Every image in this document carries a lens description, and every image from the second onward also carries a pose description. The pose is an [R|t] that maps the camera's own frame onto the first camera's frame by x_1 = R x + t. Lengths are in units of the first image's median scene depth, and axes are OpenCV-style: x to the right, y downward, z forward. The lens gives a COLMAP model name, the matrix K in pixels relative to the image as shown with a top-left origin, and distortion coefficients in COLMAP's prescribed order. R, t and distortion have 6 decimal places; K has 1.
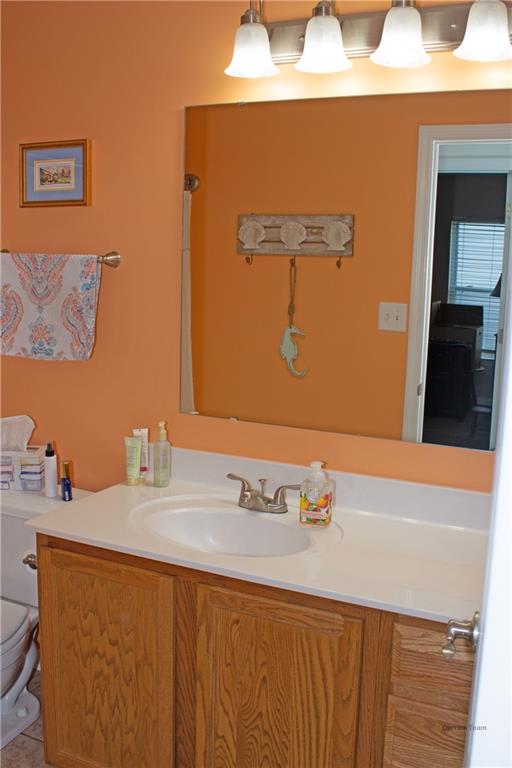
lens RADIAL K [[754.8, 0, 256.0], [0, 754.8, 384.0], [0, 0, 1]] dist [-0.098113, 0.015911]
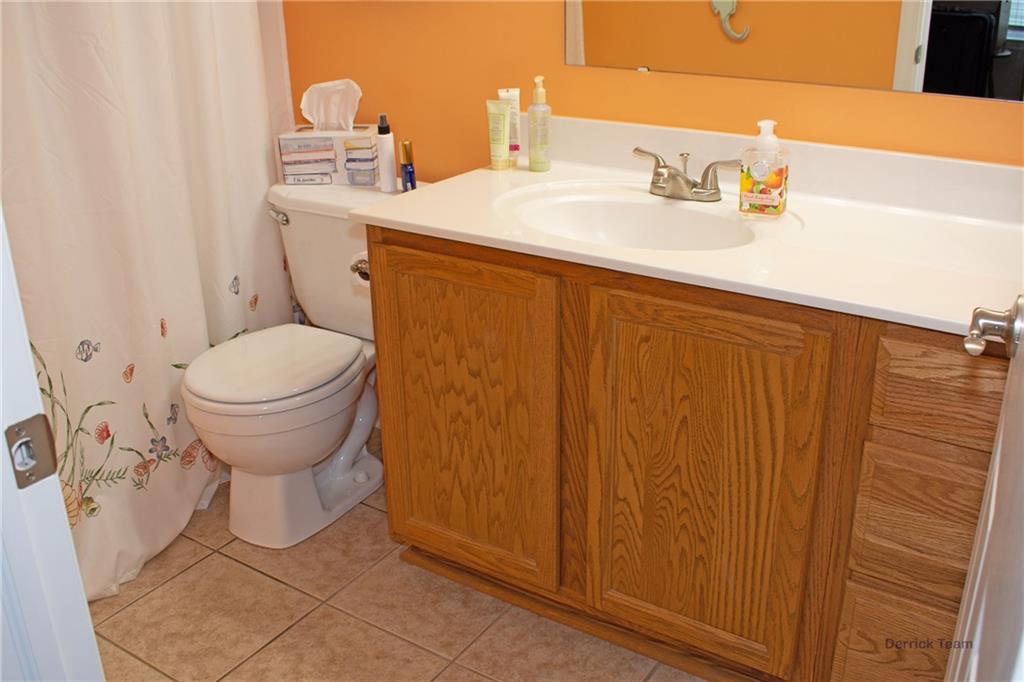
lens RADIAL K [[1006.3, 0, 512.7], [0, 1006.3, 348.9], [0, 0, 1]] dist [-0.098113, 0.015911]
pose [[0.987757, 0.015795, -0.155200, -0.002871], [0.022134, 0.970607, 0.239652, 0.090323], [0.154424, -0.240153, 0.958374, 0.068927]]
